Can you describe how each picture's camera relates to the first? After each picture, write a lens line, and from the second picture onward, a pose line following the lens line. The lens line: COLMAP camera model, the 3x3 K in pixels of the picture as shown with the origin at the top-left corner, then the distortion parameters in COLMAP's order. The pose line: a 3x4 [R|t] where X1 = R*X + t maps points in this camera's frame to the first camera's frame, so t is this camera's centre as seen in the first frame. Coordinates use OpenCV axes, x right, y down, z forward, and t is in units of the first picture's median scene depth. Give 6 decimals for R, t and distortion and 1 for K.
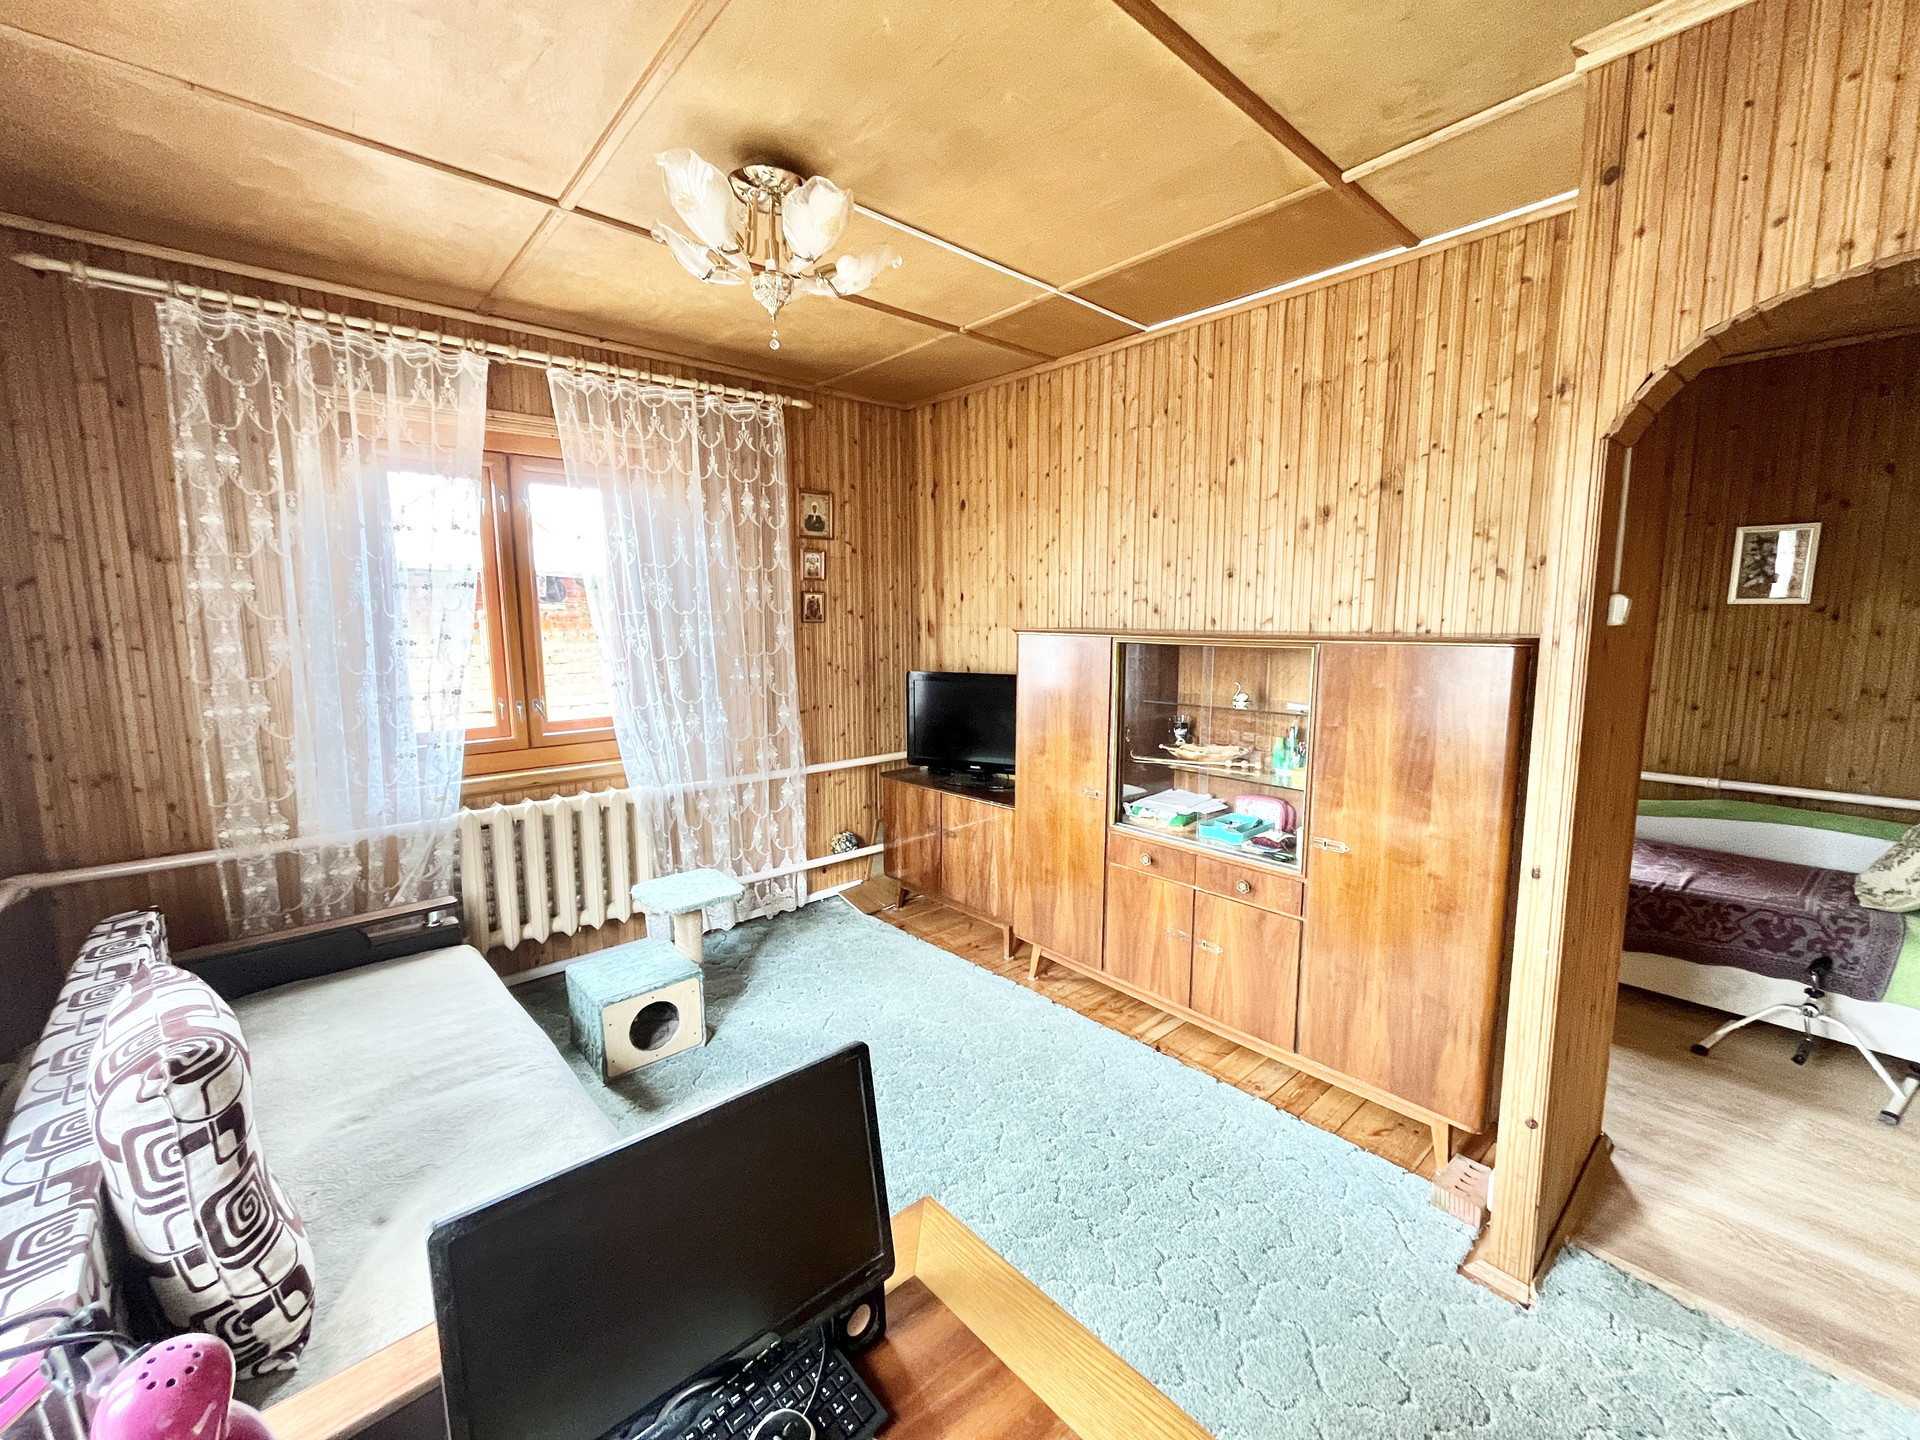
lens RADIAL K [[783.1, 0, 959.0], [0, 783.1, 717.7], [0, 0, 1]] dist [0.000482, -0.001118]
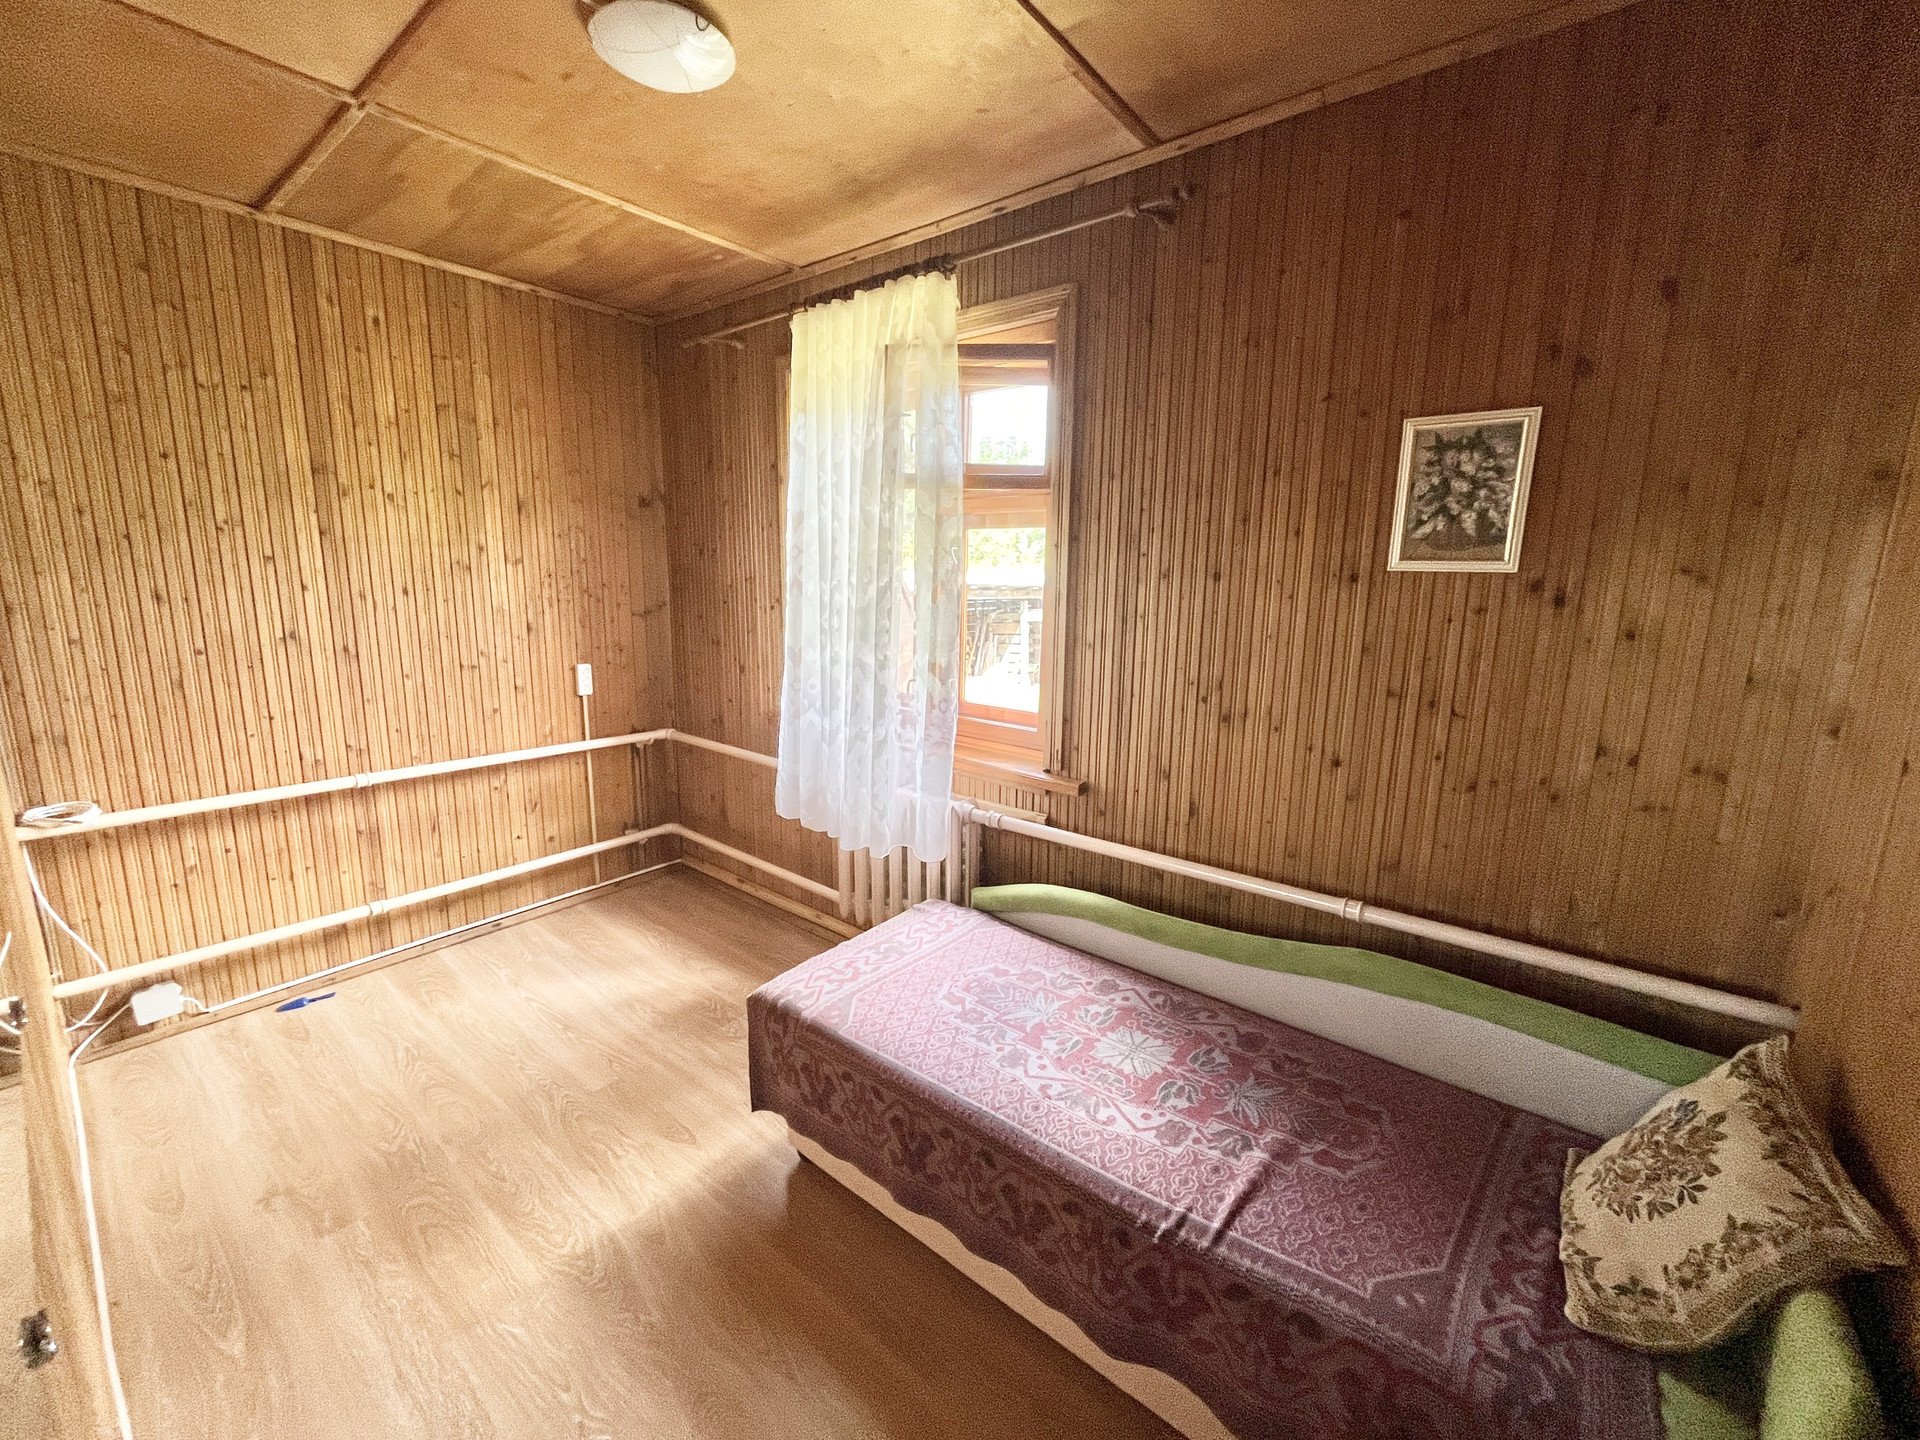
lens RADIAL K [[783.1, 0, 958.5], [0, 783.1, 716.8], [0, 0, 1]] dist [0.000482, -0.001118]
pose [[0.986102, -0.004854, 0.166068, 0.630259], [-0.003276, 0.998811, 0.048650, -0.074477], [-0.166107, -0.048518, 0.984913, 0.542782]]
